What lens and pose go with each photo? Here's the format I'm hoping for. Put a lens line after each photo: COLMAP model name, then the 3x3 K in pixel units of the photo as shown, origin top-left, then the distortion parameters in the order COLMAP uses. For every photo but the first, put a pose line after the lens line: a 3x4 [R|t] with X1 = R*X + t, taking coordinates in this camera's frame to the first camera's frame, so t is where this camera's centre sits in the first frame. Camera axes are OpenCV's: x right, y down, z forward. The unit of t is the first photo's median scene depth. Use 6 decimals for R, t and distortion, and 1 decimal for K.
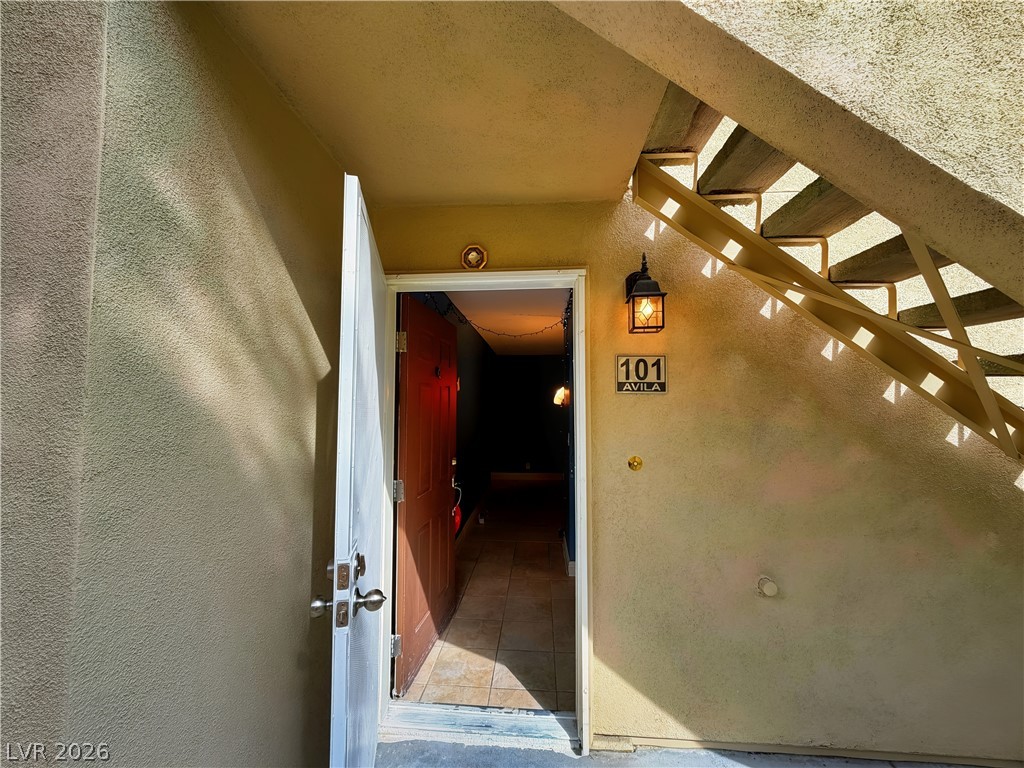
lens RADIAL K [[406.8, 0, 510.3], [0, 406.8, 383.7], [0, 0, 1]] dist [-0.000027, 0.000182]
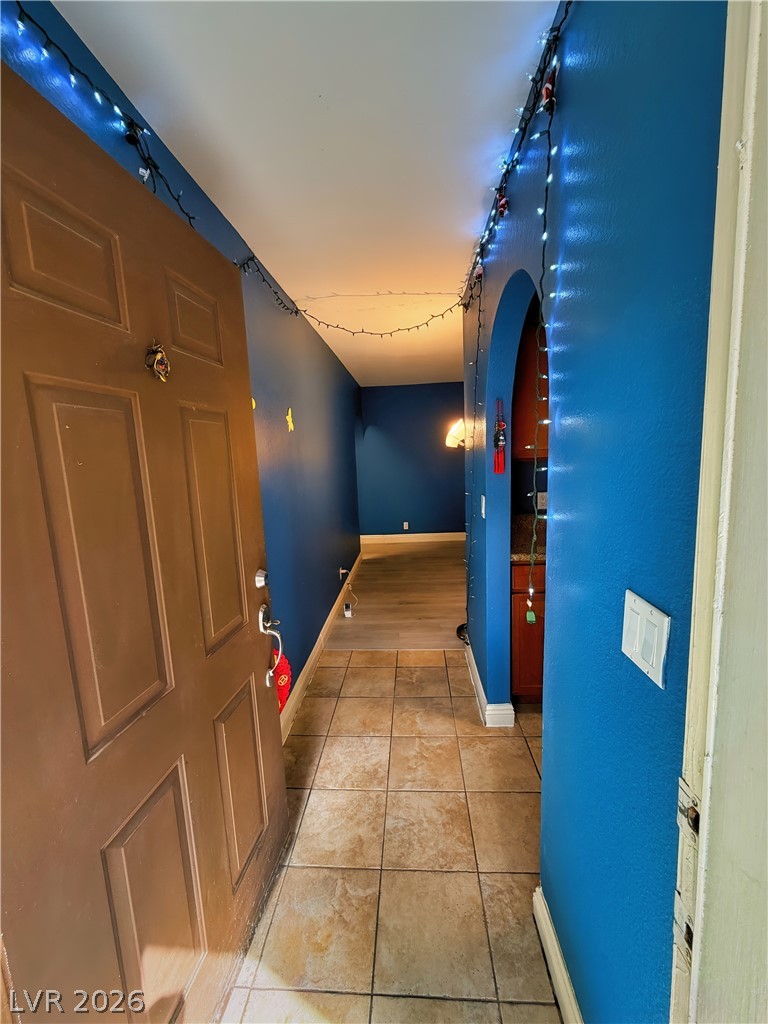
lens RADIAL K [[406.8, 0, 383.7], [0, 406.8, 510.5], [0, 0, 1]] dist [-0.000027, 0.000182]
pose [[0.998853, -0.047738, -0.003605, 0.006418], [0.047555, 0.980694, 0.189679, 0.025255], [-0.005520, -0.189633, 0.981840, 0.420978]]
